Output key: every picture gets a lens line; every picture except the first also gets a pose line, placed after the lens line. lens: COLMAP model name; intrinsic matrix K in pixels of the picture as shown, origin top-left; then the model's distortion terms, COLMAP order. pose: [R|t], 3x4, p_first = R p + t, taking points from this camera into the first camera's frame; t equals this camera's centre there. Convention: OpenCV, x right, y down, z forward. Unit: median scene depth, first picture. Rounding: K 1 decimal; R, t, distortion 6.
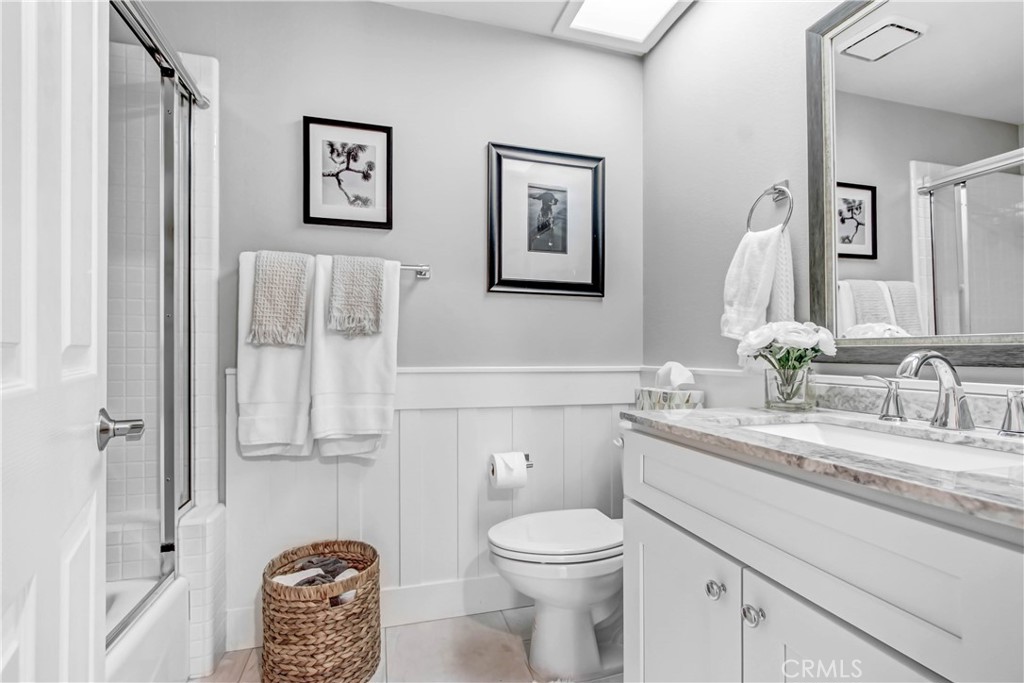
lens RADIAL K [[488.4, 0, 507.4], [0, 488.4, 346.9], [0, 0, 1]] dist [-0.017714, 0.000587]
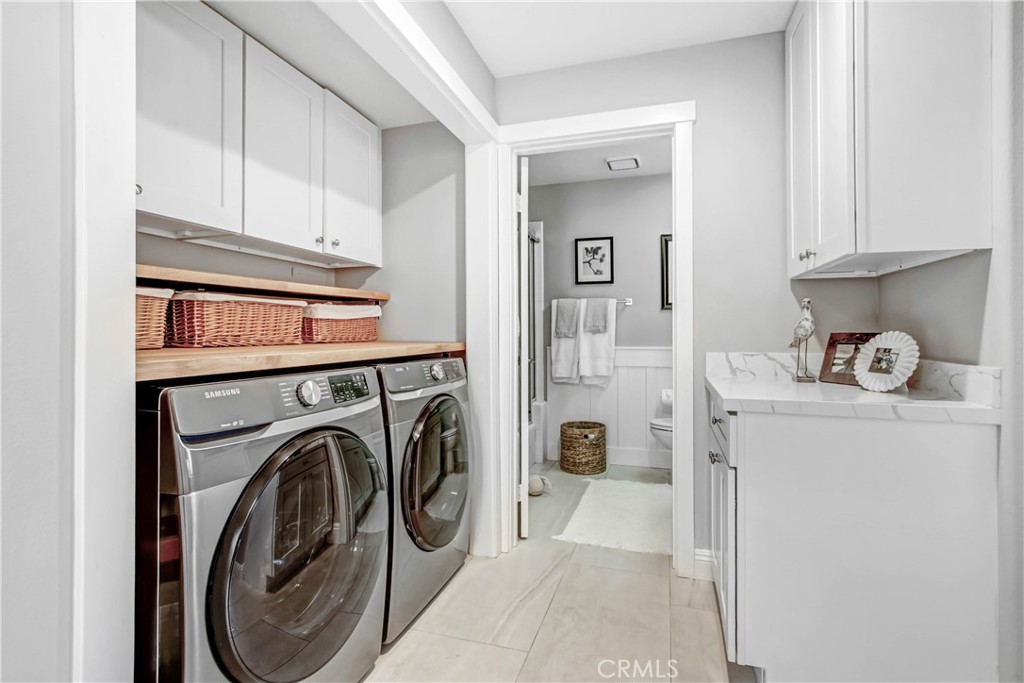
lens RADIAL K [[488.4, 0, 507.4], [0, 488.4, 346.9], [0, 0, 1]] dist [-0.017714, 0.000587]
pose [[0.839600, 0.005087, -0.543181, 0.592874], [0.011034, 0.999590, 0.026417, -0.021772], [0.543093, -0.028173, 0.839200, -1.178469]]
